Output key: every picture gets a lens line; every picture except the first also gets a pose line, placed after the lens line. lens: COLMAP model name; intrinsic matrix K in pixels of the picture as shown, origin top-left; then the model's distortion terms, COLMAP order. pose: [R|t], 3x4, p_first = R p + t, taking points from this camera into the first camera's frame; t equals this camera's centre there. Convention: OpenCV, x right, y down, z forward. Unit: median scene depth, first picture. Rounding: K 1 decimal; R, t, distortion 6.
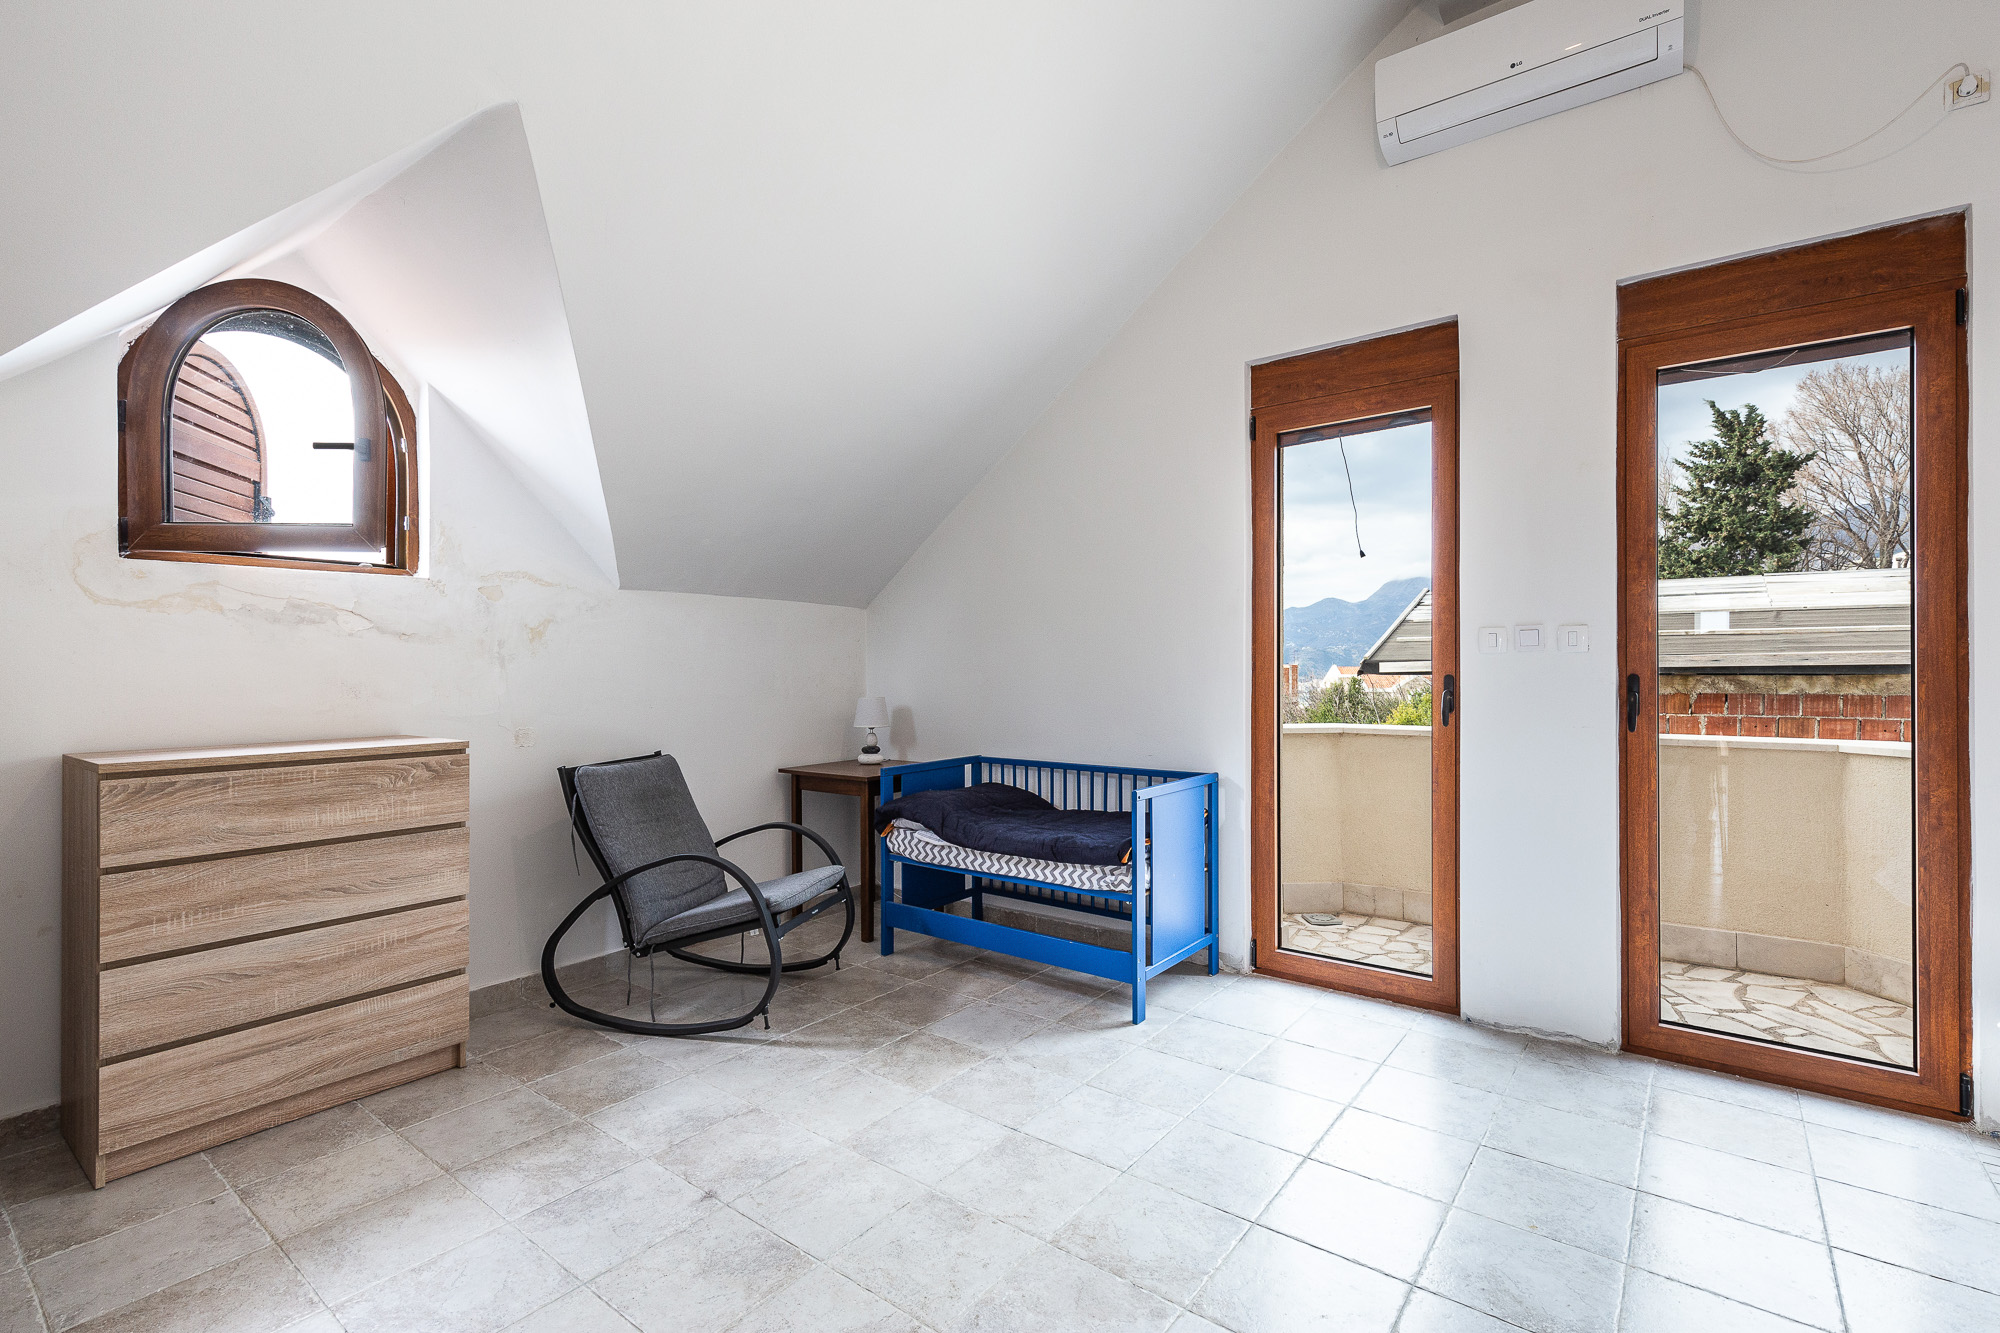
lens RADIAL K [[903.6, 0, 1009.5], [0, 903.6, 652.2], [0, 0, 1]] dist [0.009044, -0.001856]
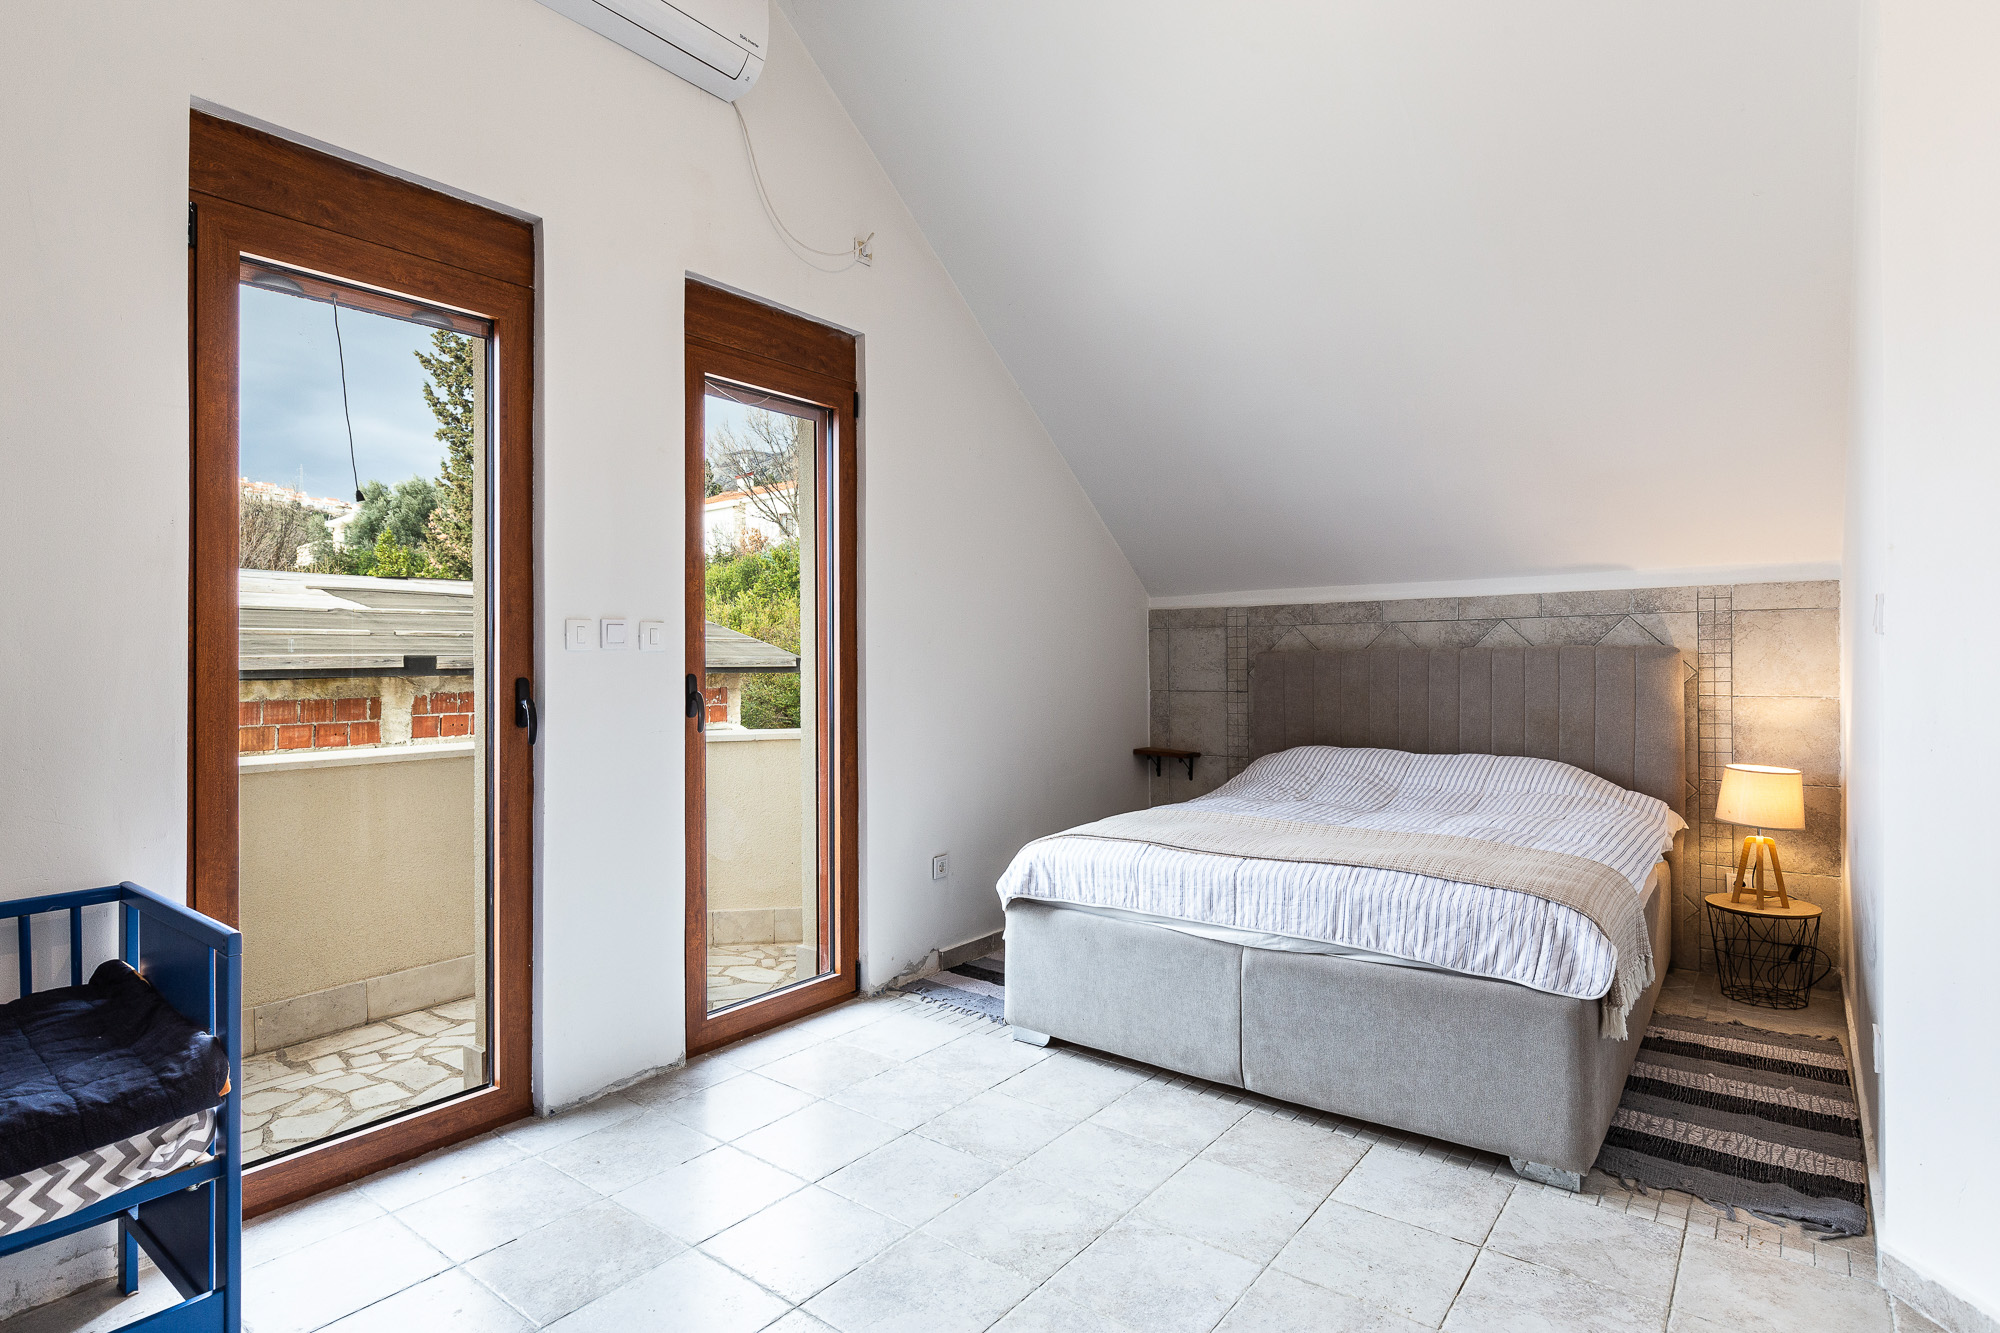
lens RADIAL K [[1025.5, 0, 998.9], [0, 1025.5, 651.5], [0, 0, 1]] dist [0.004188, 0.001380]
pose [[0.008932, 0.016139, 0.999830, -0.379899], [-0.010345, 0.999818, -0.016046, 0.012499], [-0.999907, -0.010200, 0.009097, 0.582617]]
